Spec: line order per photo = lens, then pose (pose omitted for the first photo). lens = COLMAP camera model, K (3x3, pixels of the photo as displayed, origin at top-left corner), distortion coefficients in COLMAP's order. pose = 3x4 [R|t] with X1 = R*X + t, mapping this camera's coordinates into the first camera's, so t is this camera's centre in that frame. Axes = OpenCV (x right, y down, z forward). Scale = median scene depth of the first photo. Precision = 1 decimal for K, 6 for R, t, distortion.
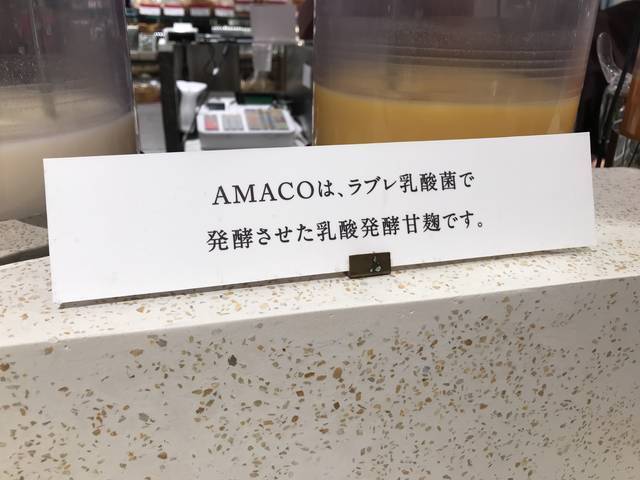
lens RADIAL K [[540.5, 0, 320.0], [0, 540.5, 240.0], [0, 0, 1]] dist [0.001060, 0.001837]
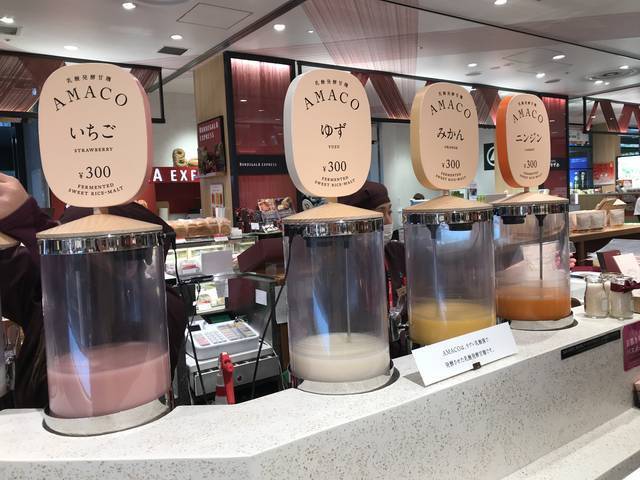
lens RADIAL K [[540.5, 0, 320.0], [0, 540.5, 240.0], [0, 0, 1]] dist [0.001060, 0.001837]
pose [[0.931909, -0.102138, 0.348013, -2.171689], [0.213092, 0.930641, -0.297486, 0.119347], [-0.293491, 0.351389, 0.889038, -2.372397]]
